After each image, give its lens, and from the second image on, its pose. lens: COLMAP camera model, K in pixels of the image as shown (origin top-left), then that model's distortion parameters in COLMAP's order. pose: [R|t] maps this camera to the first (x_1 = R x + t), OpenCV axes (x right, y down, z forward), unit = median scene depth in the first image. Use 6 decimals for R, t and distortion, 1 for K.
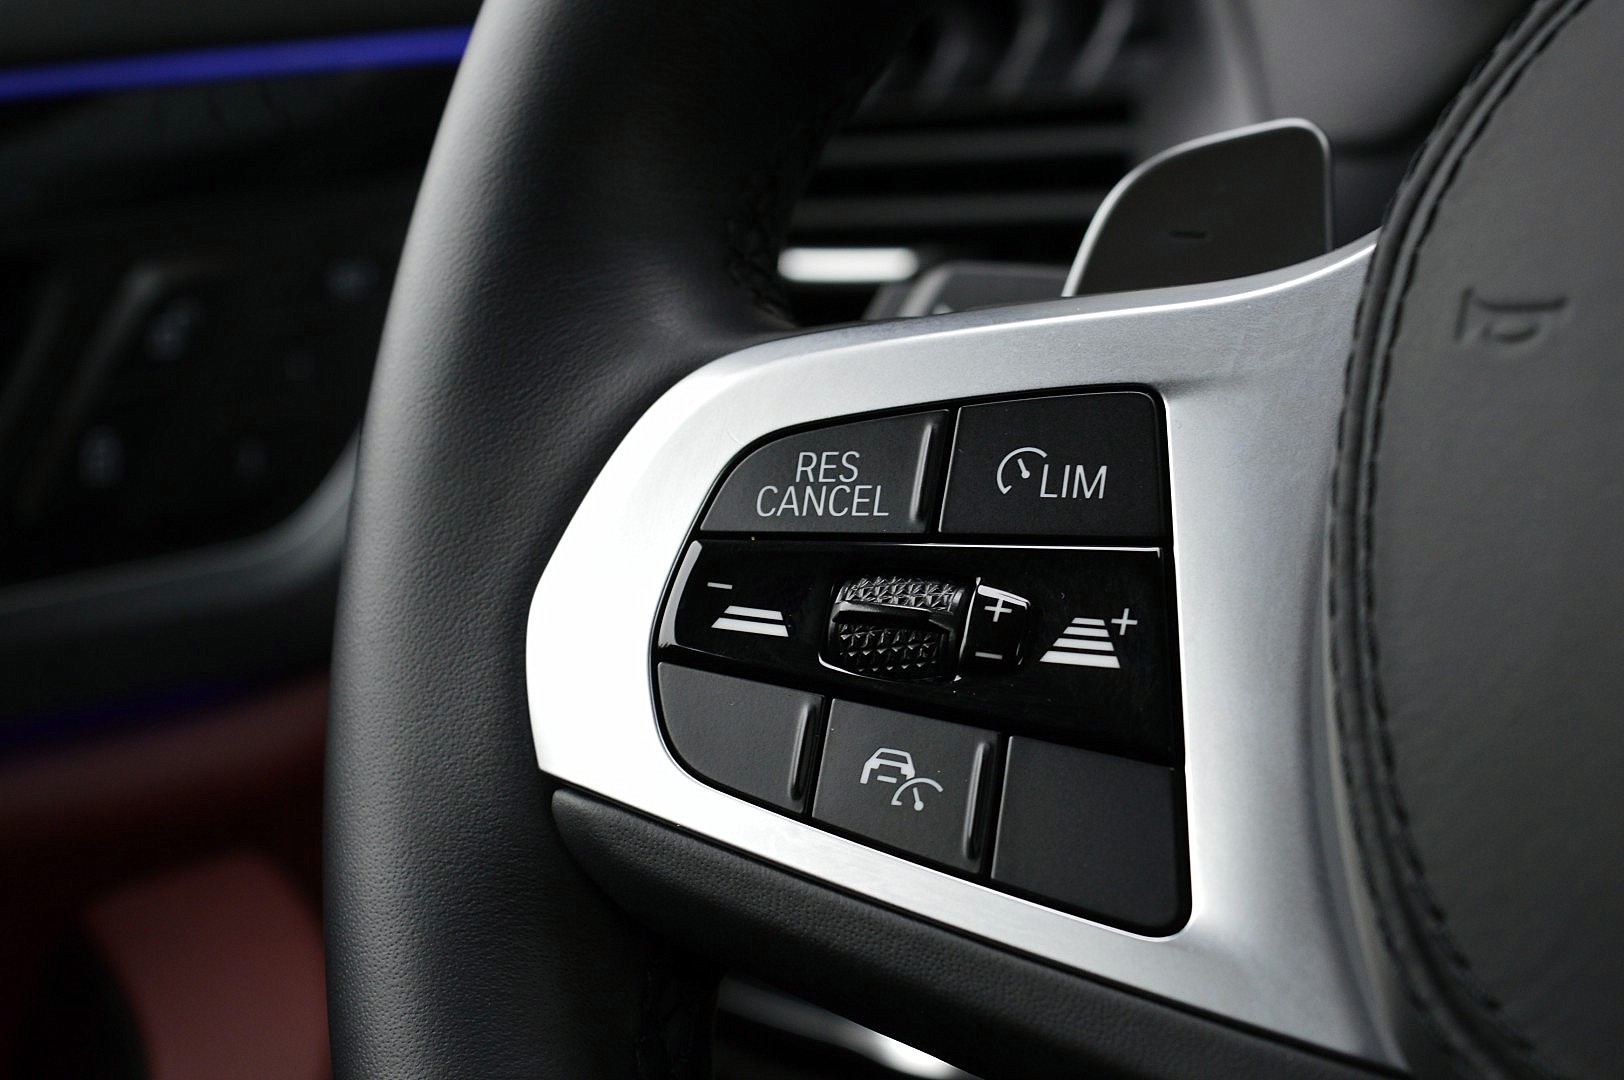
lens RADIAL K [[3665.4, 0, 811.1], [0, 3665.4, 539.5], [0, 0, 1]] dist [-0.072565, 0.000000]
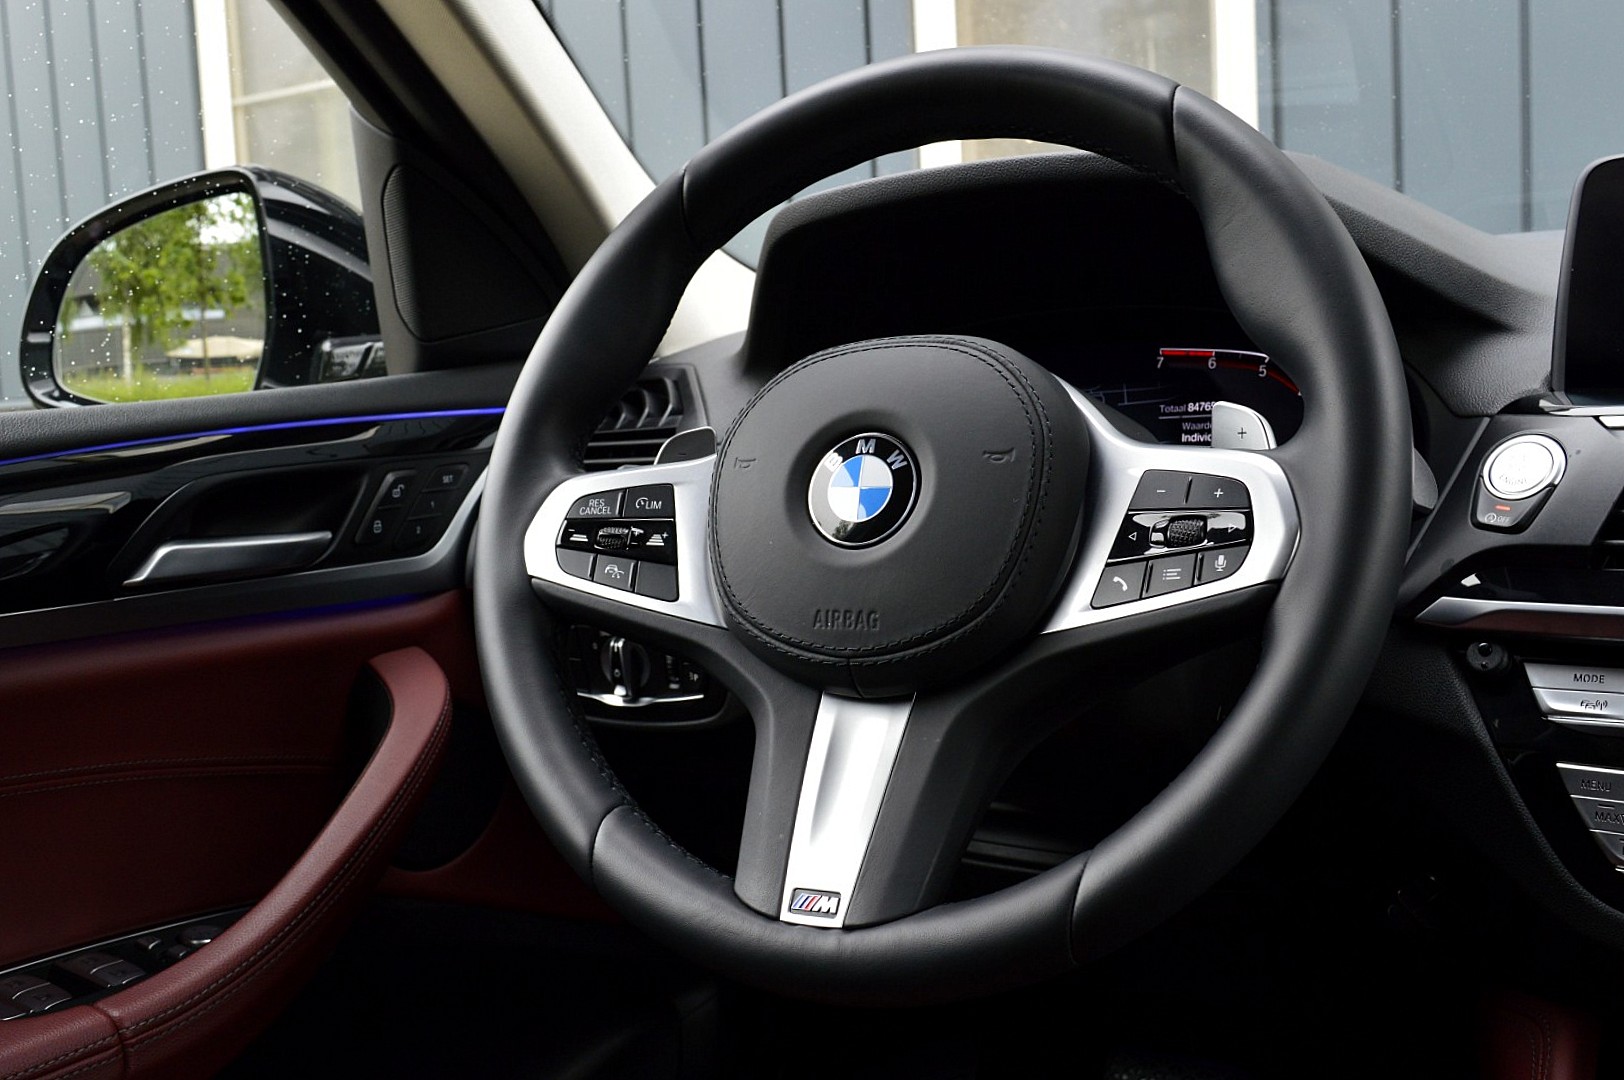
lens RADIAL K [[1428.4, 0, 813.6], [0, 1428.4, 542.6], [0, 0, 1]] dist [0.005314, 0.000757]
pose [[0.984879, 0.001561, 0.173237, -0.036495], [0.008365, 0.998365, -0.056551, 0.128001], [-0.173042, 0.057145, 0.983255, -0.720177]]
